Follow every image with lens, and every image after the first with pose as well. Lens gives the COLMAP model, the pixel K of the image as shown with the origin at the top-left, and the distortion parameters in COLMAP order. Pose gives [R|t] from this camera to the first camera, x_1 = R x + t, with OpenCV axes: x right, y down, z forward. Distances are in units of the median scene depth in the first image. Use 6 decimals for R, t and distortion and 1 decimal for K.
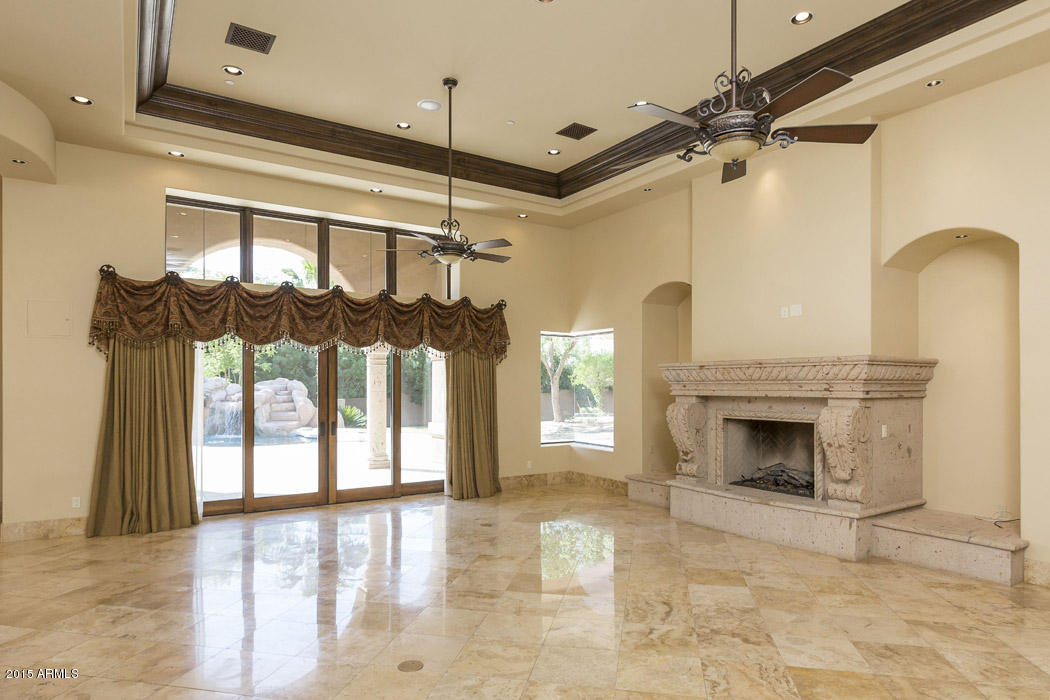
lens RADIAL K [[608.9, 0, 525.5], [0, 608.9, 382.6], [0, 0, 1]] dist [0.000181, 0.000004]
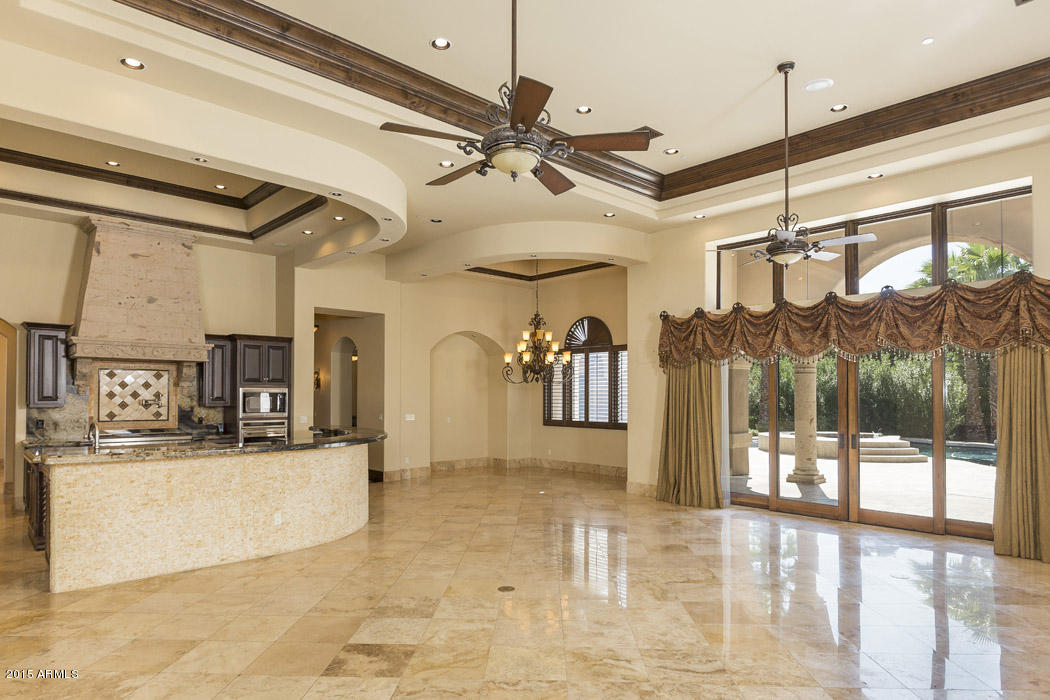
lens RADIAL K [[615.5, 0, 523.5], [0, 615.5, 392.1], [0, 0, 1]] dist [-0.003272, -0.000344]
pose [[0.175648, -0.004446, -0.984443, 0.652329], [0.000903, 0.999990, -0.004355, 0.002698], [0.984453, -0.000124, 0.175650, 0.407029]]
